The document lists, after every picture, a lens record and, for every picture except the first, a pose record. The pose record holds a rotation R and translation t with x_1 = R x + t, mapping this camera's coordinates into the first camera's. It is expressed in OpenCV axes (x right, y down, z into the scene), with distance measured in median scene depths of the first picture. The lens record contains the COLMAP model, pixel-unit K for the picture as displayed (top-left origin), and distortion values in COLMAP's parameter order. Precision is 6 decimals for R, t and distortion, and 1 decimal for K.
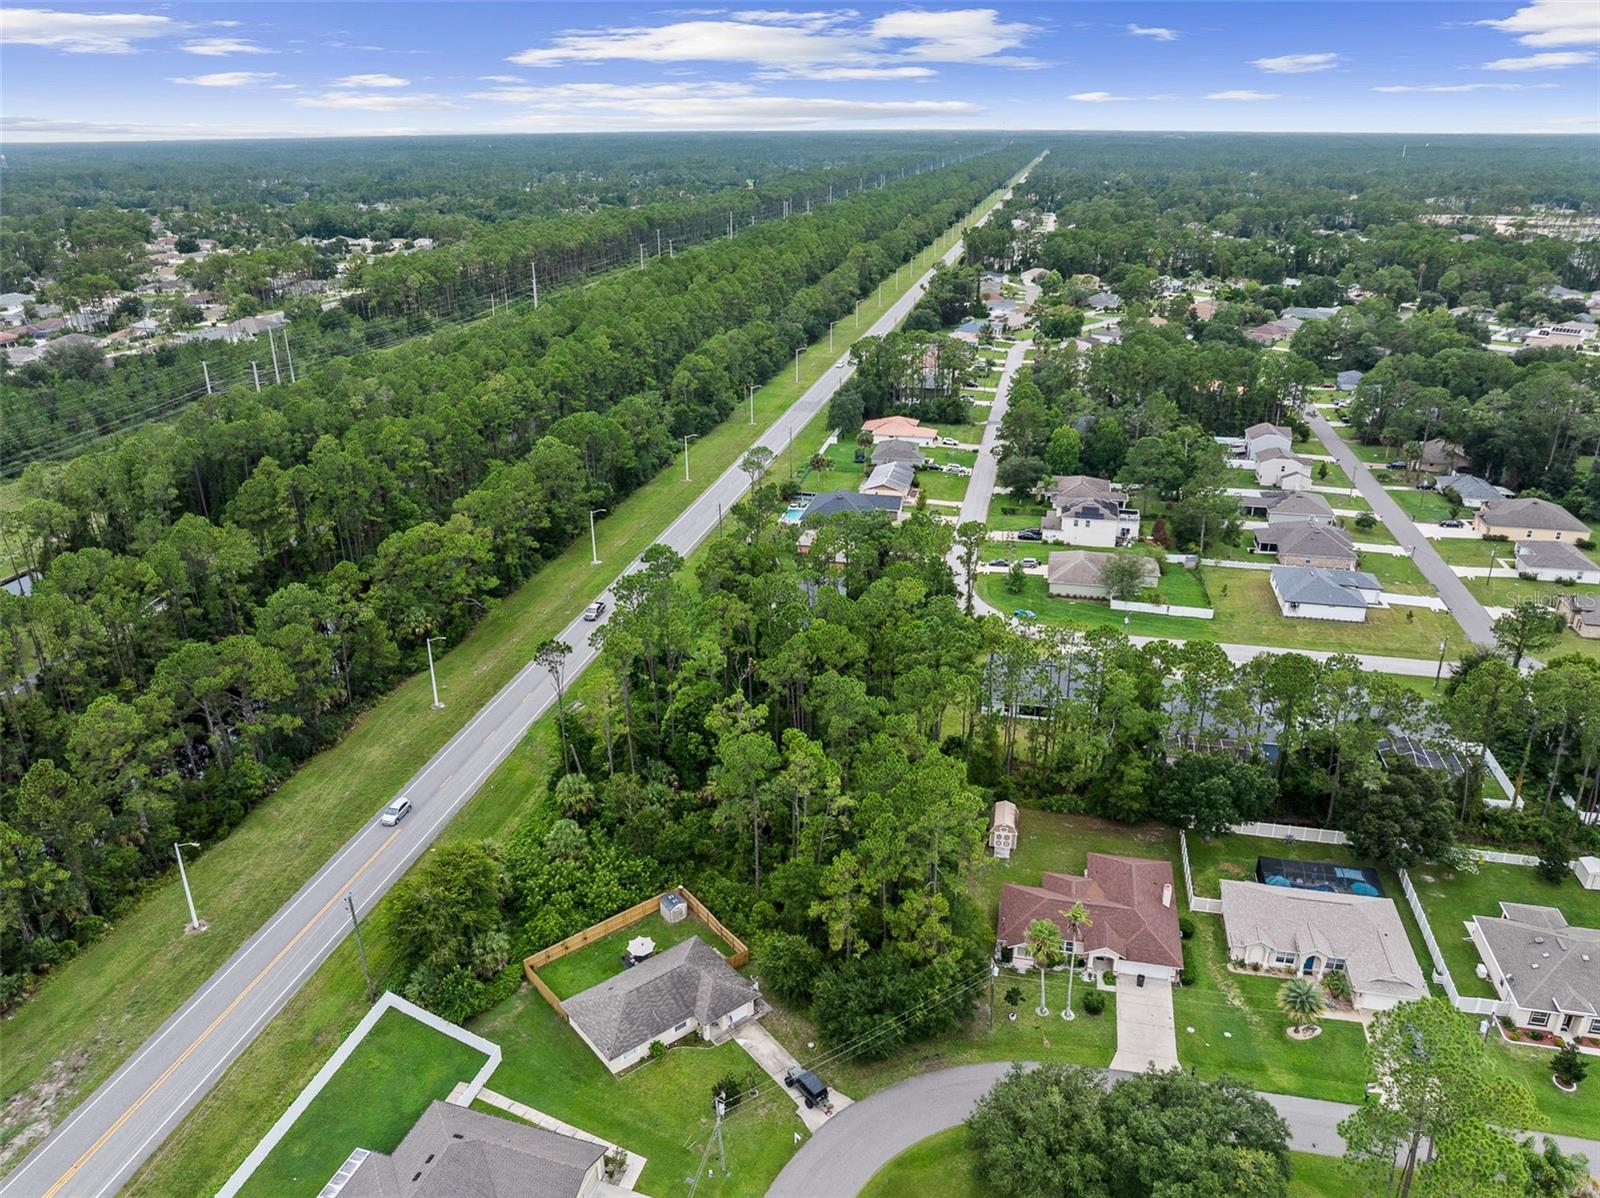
lens RADIAL K [[1130.7, 0, 800.0], [0, 1130.7, 599.0], [0, 0, 1]] dist [-0.041337, 0.002896]
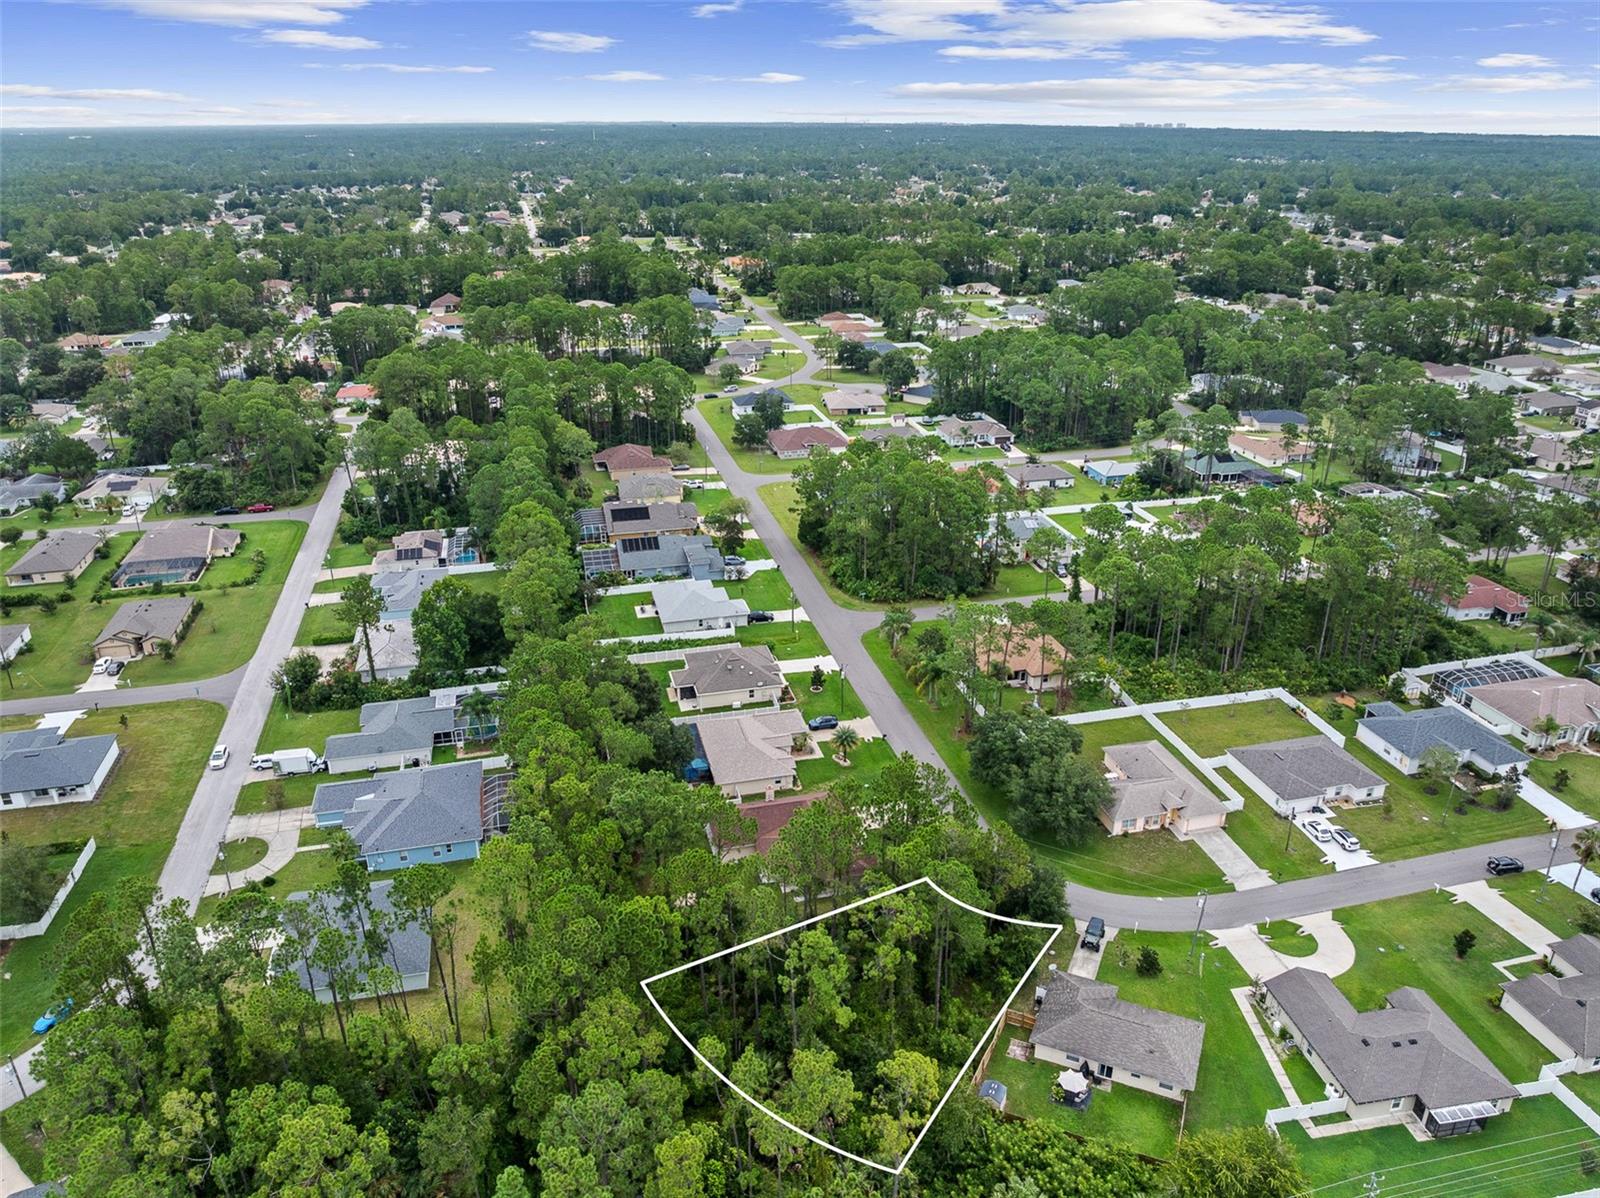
lens RADIAL K [[1133.7, 0, 800.0], [0, 1133.7, 599.0], [0, 0, 1]] dist [-0.037719, -0.001946]
pose [[-0.449918, -0.346007, 0.823318, -0.370942], [0.348604, 0.780720, 0.518606, -0.312701], [-0.822222, 0.520342, -0.230641, 0.664354]]
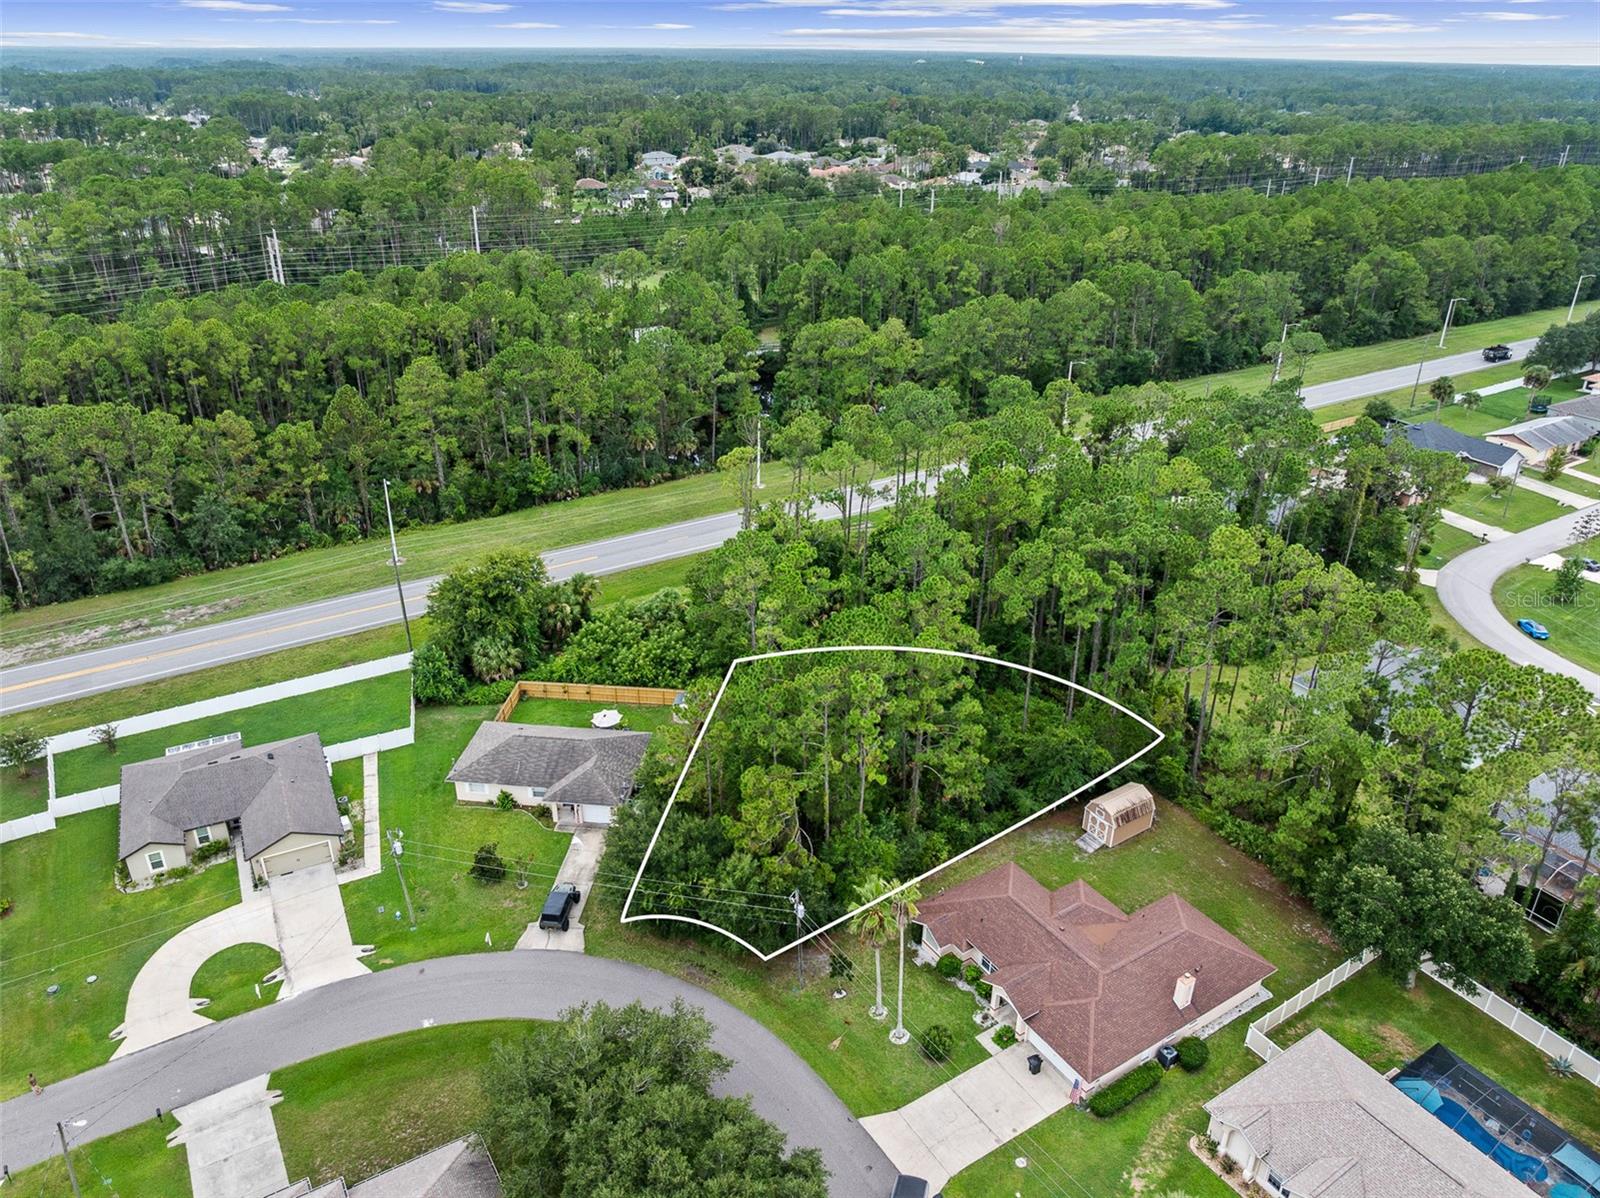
lens RADIAL K [[1133.7, 0, 800.0], [0, 1133.7, 599.0], [0, 0, 1]] dist [-0.037719, -0.001946]
pose [[0.707626, 0.323263, -0.628304, 0.285697], [-0.286084, 0.944142, 0.163560, 0.013000], [0.646081, 0.064008, 0.760580, 0.222804]]
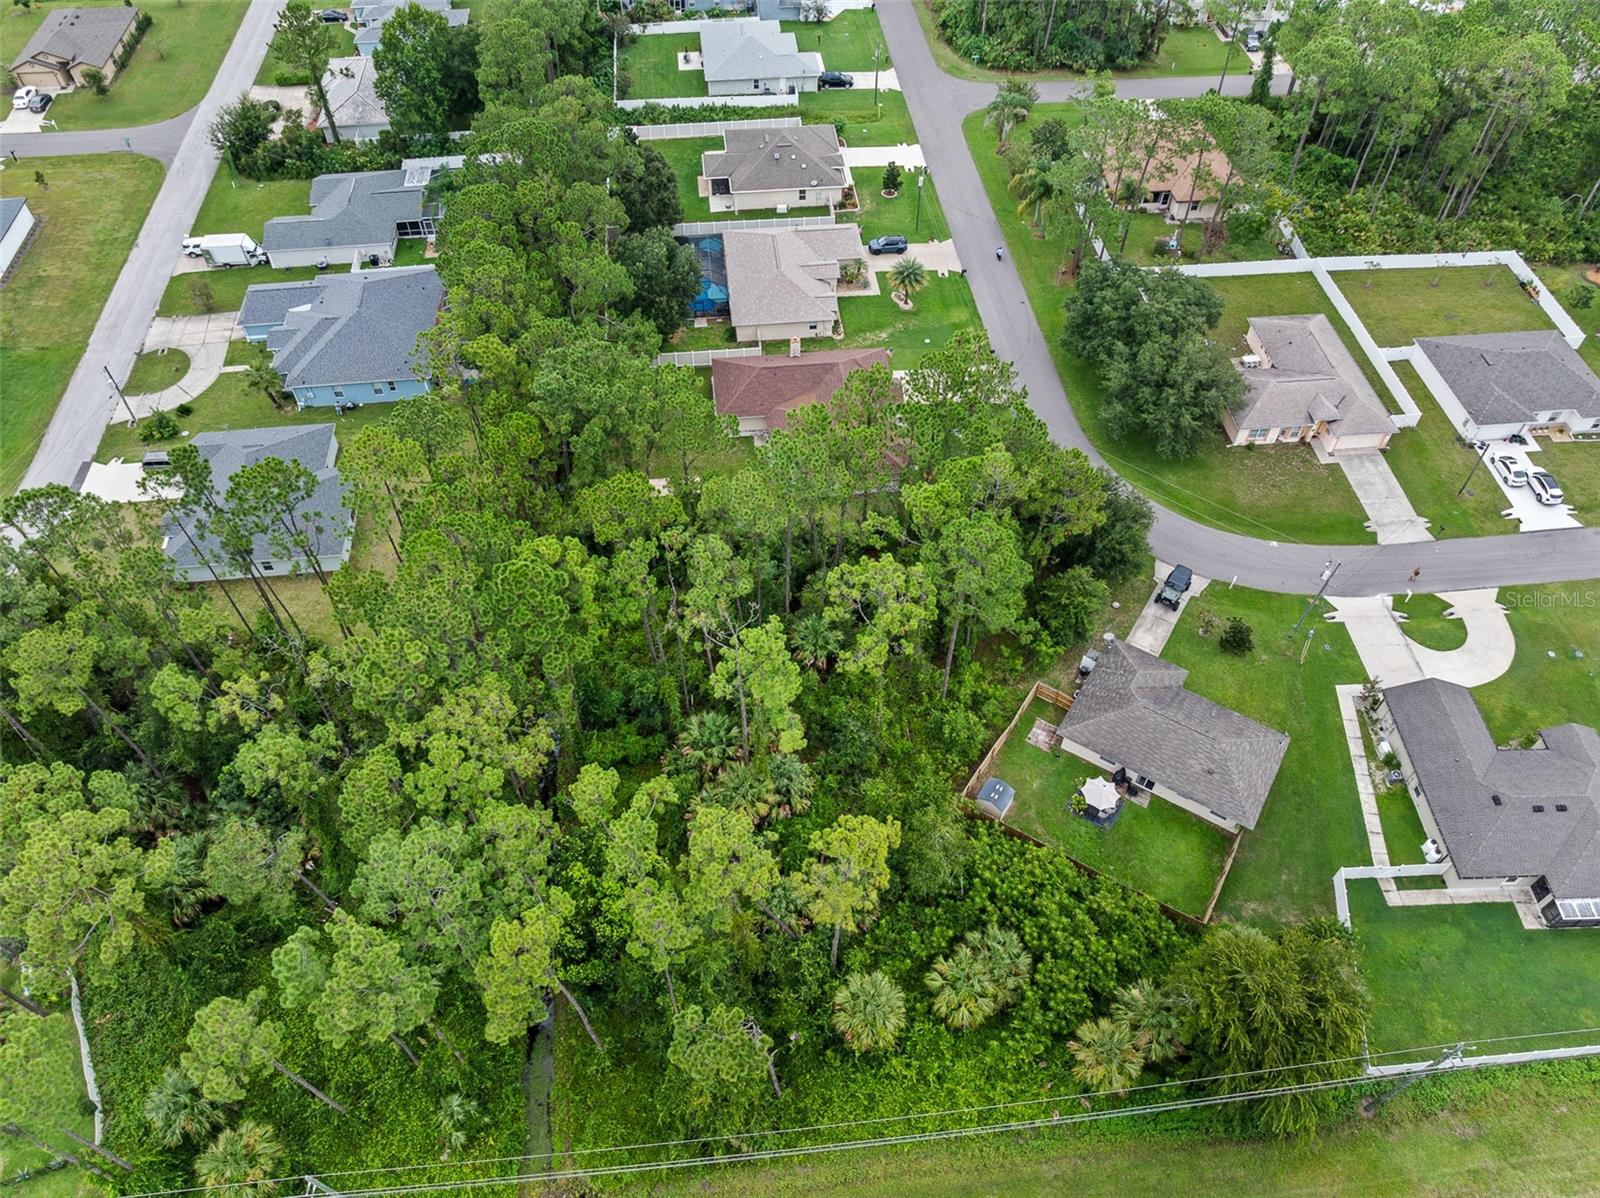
lens RADIAL K [[1136.1, 0, 800.0], [0, 1136.1, 599.0], [0, 0, 1]] dist [-0.049856, 0.021452]
pose [[-0.322739, -0.729597, 0.602933, -0.240236], [0.361700, 0.493600, 0.790906, -0.228841], [-0.874650, 0.473337, 0.104592, 0.576613]]
